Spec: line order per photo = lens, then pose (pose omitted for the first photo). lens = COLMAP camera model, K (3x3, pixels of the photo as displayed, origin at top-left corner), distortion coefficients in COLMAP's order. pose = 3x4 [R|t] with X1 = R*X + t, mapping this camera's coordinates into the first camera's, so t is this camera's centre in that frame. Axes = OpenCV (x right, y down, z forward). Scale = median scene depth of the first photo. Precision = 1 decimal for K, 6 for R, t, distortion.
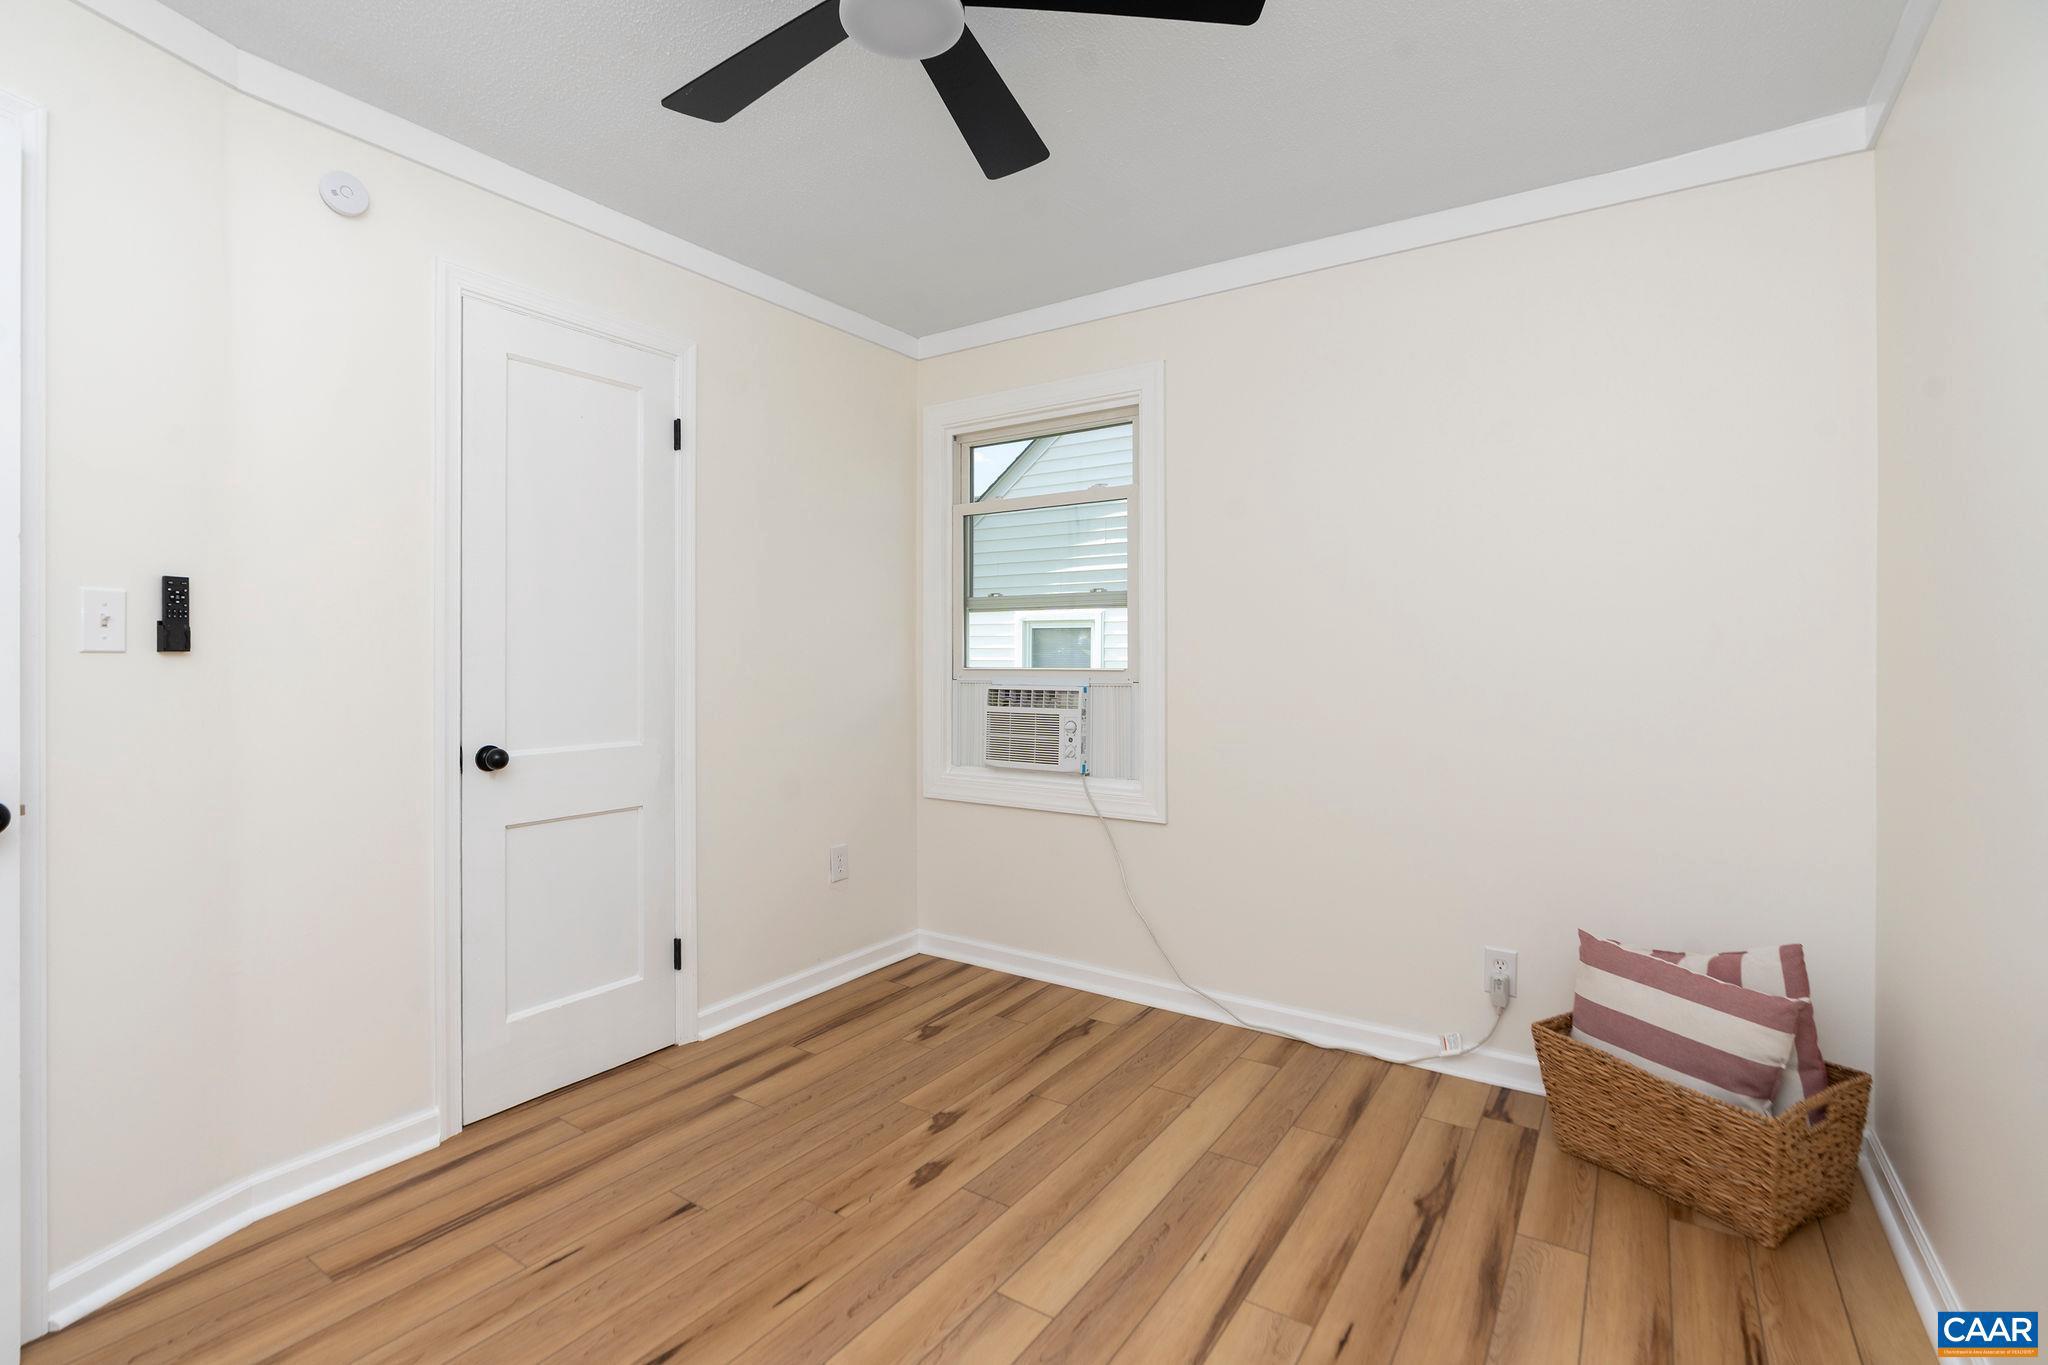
lens RADIAL K [[949.7, 0, 1010.1], [0, 949.7, 681.7], [0, 0, 1]] dist [-0.004657, 0.001817]
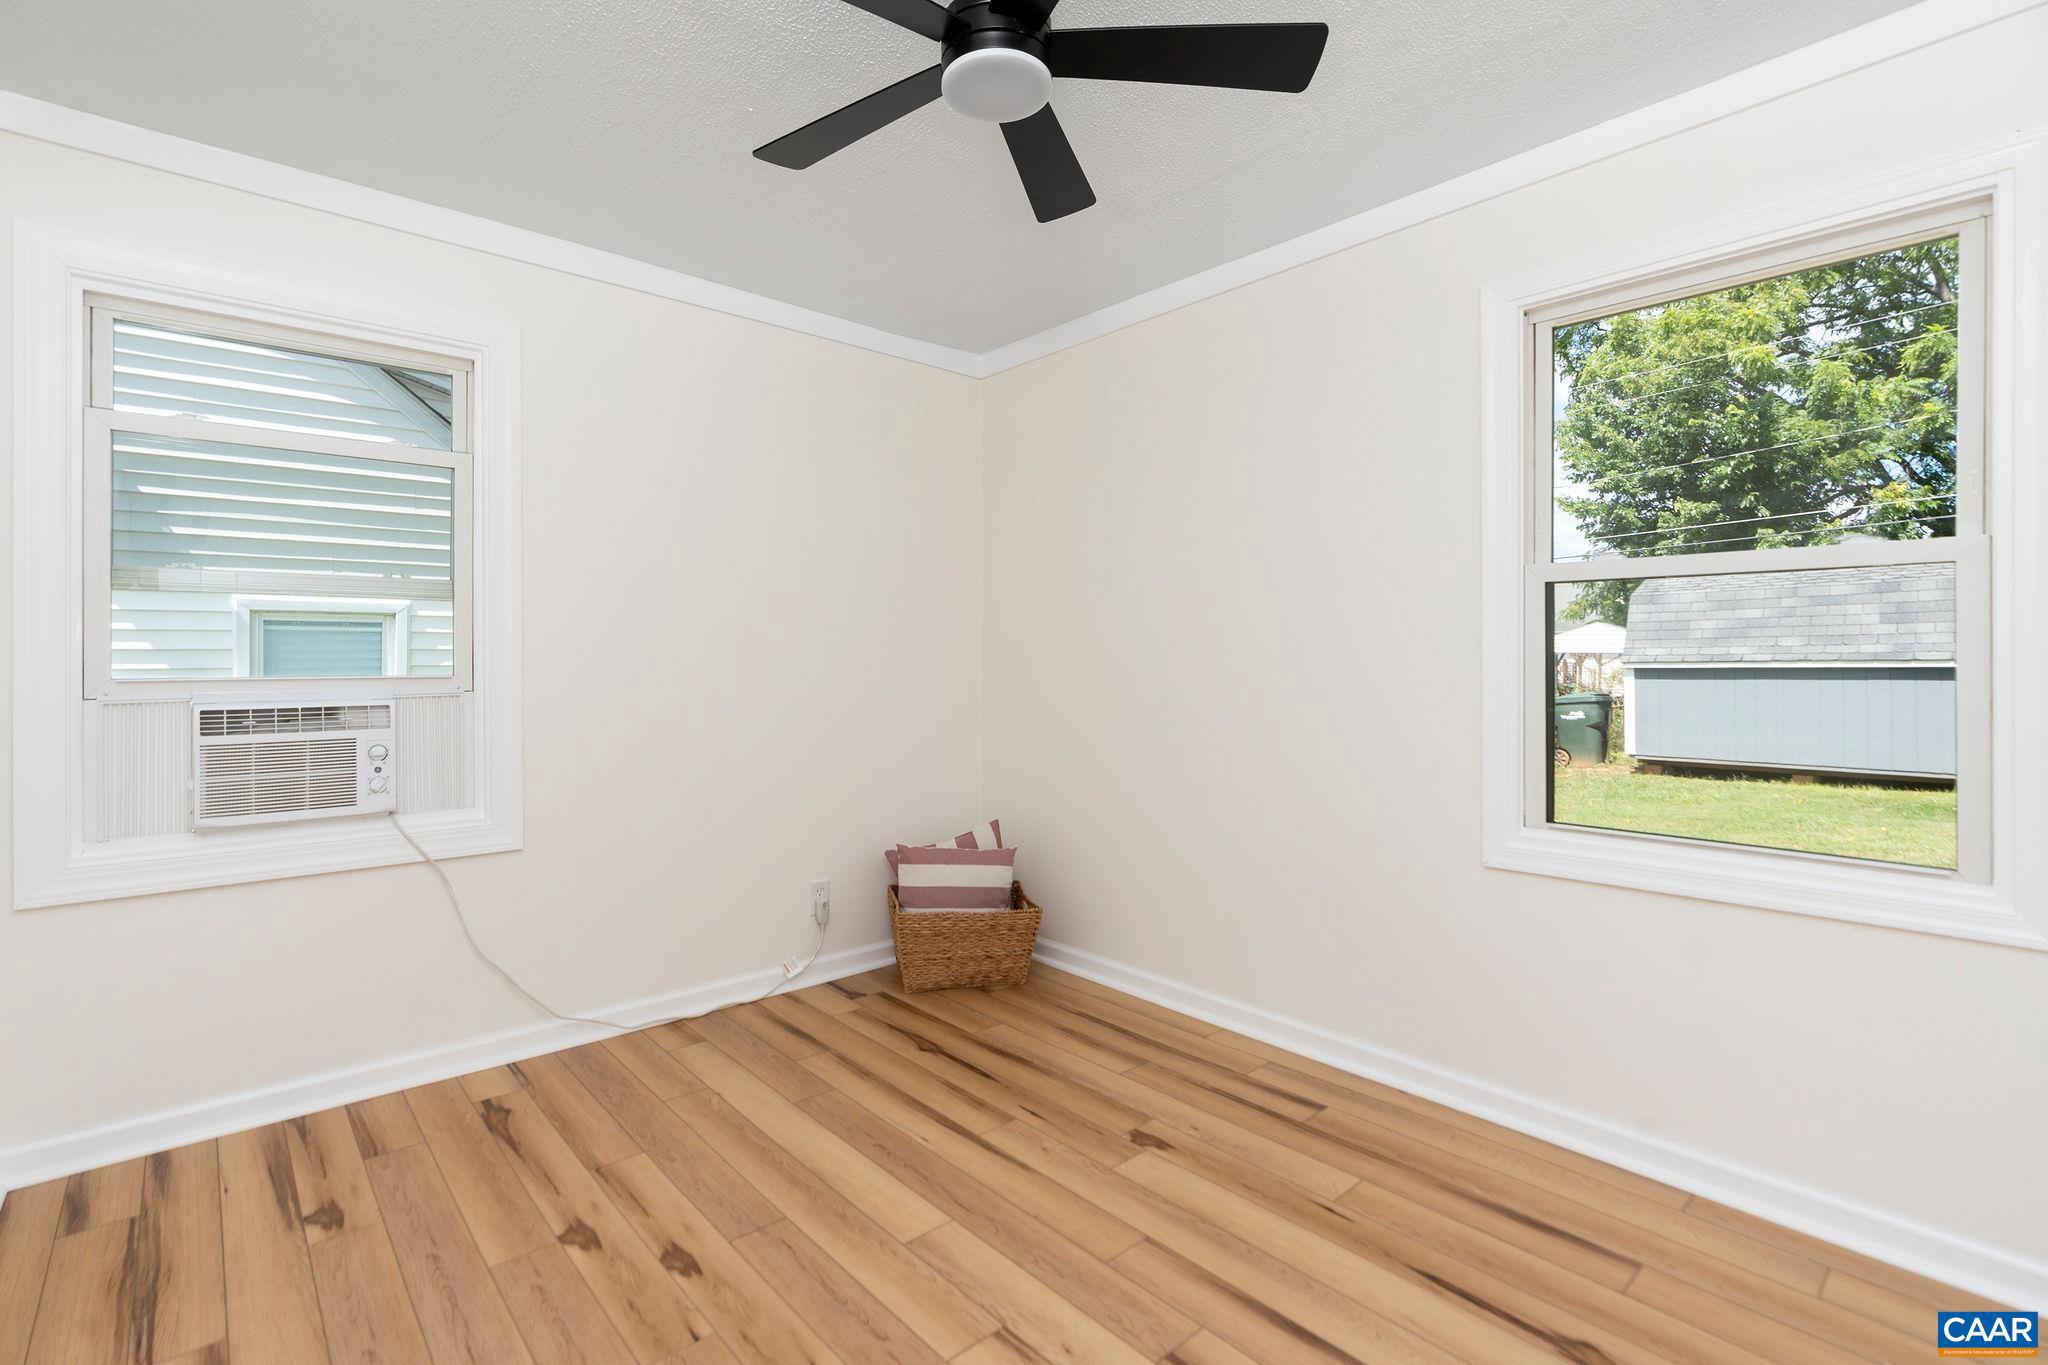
lens RADIAL K [[949.7, 0, 1009.5], [0, 949.7, 665.2], [0, 0, 1]] dist [-0.004657, 0.001817]
pose [[0.257868, -0.009707, 0.966131, -0.645861], [0.034555, 0.999402, 0.000818, -0.006607], [-0.965562, 0.033174, 0.258049, 0.370395]]
